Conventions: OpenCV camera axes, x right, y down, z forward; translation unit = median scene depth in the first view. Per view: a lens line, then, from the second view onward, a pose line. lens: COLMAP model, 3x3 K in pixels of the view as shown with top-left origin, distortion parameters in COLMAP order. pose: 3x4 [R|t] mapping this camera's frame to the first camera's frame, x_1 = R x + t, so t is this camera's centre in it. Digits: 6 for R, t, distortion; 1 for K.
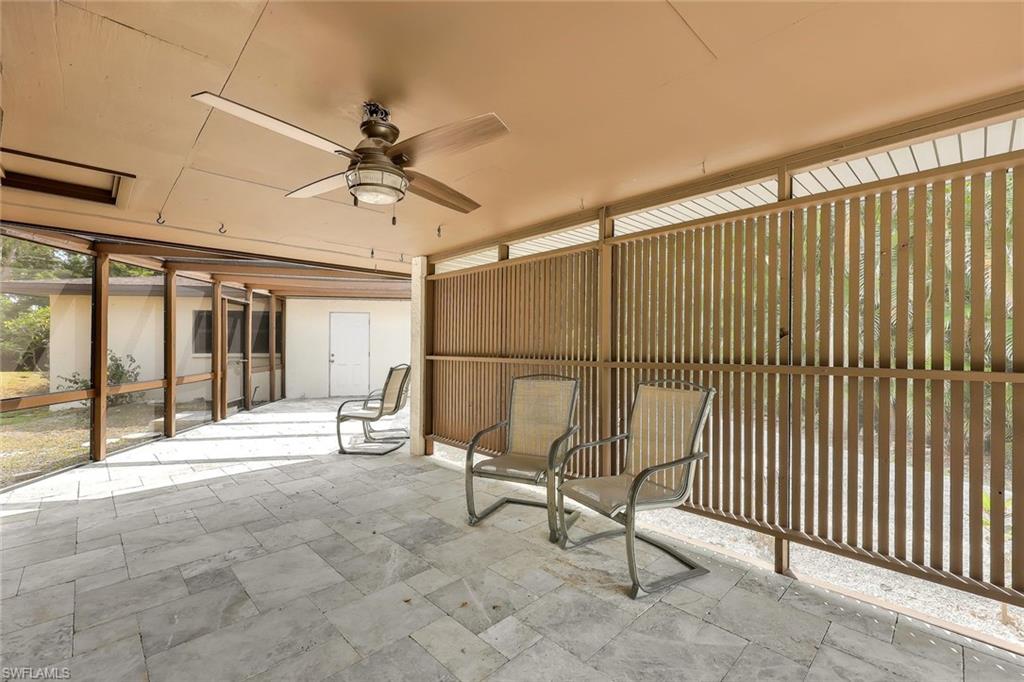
lens RADIAL K [[433.8, 0, 508.4], [0, 433.8, 343.4], [0, 0, 1]] dist [0.002533, 0.000169]
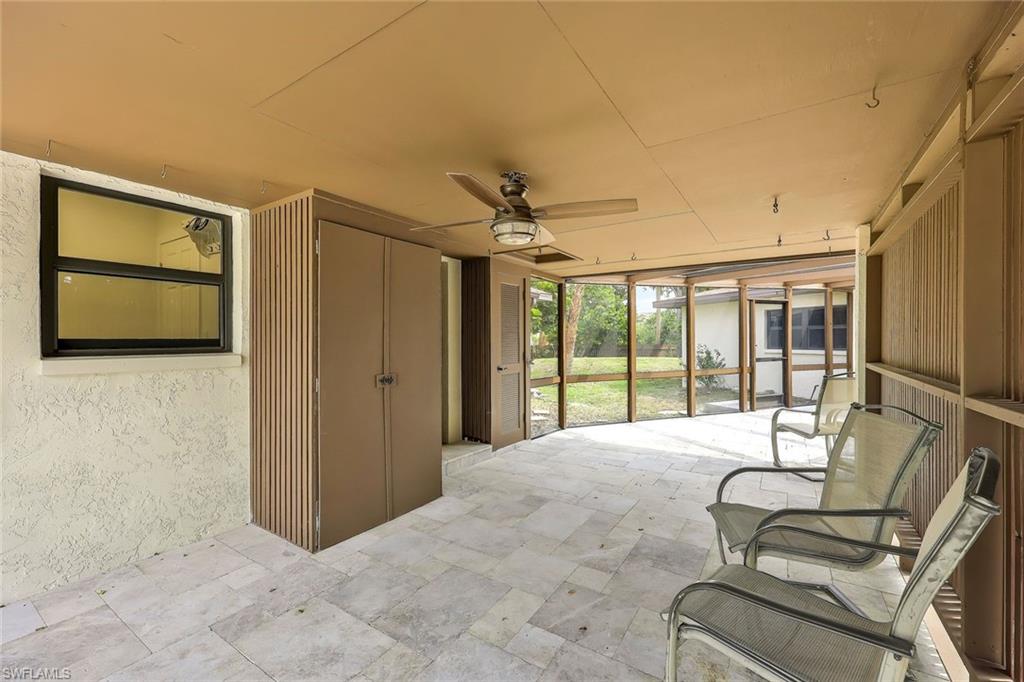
lens RADIAL K [[418.7, 0, 510.5], [0, 418.7, 342.7], [0, 0, 1]] dist [-0.003493, 0.000638]
pose [[0.226119, 0.003845, -0.974092, 0.462338], [0.011059, 0.999918, 0.006514, -0.021395], [0.974037, -0.012245, 0.226058, 0.356046]]
